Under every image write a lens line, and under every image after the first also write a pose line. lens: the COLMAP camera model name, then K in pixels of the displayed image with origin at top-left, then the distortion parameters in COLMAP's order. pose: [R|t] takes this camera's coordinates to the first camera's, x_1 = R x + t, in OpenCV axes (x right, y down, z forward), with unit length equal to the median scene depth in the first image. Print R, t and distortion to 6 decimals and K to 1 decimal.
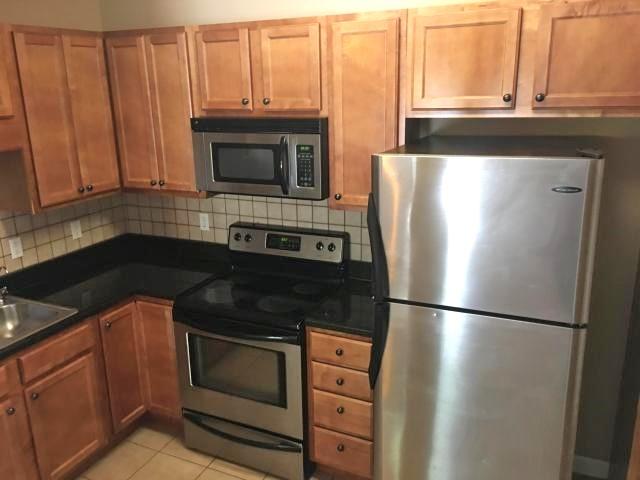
lens RADIAL K [[545.0, 0, 320.0], [0, 545.0, 240.0], [0, 0, 1]] dist [0.011612, -0.002003]
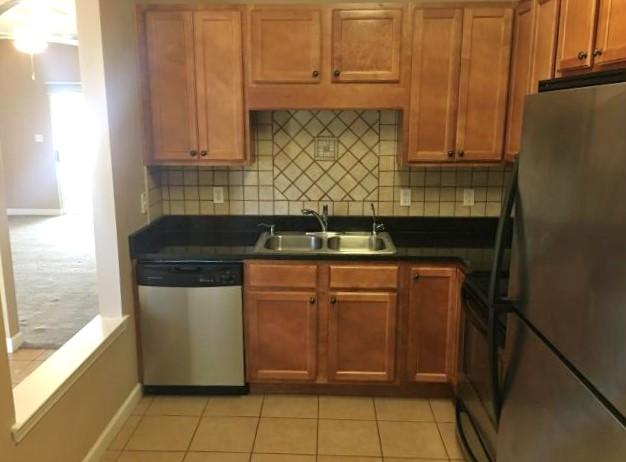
lens RADIAL K [[563.9, 0, 313.0], [0, 563.9, 231.0], [0, 0, 1]] dist [0.066132, -0.003904]
pose [[0.397221, 0.208214, -0.893791, 0.497506], [-0.263151, 0.958867, 0.106423, 0.007087], [0.879186, 0.192929, 0.435673, 0.318085]]
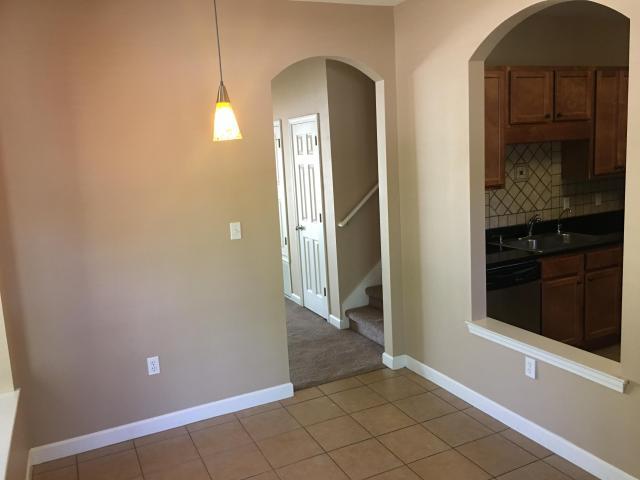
lens RADIAL K [[545.0, 0, 320.0], [0, 545.0, 240.0], [0, 0, 1]] dist [0.011612, -0.002003]
pose [[0.769284, 0.074643, -0.634532, -0.087671], [-0.131612, 0.990366, -0.043061, 0.299715], [0.625204, 0.116639, 0.771696, -0.721515]]
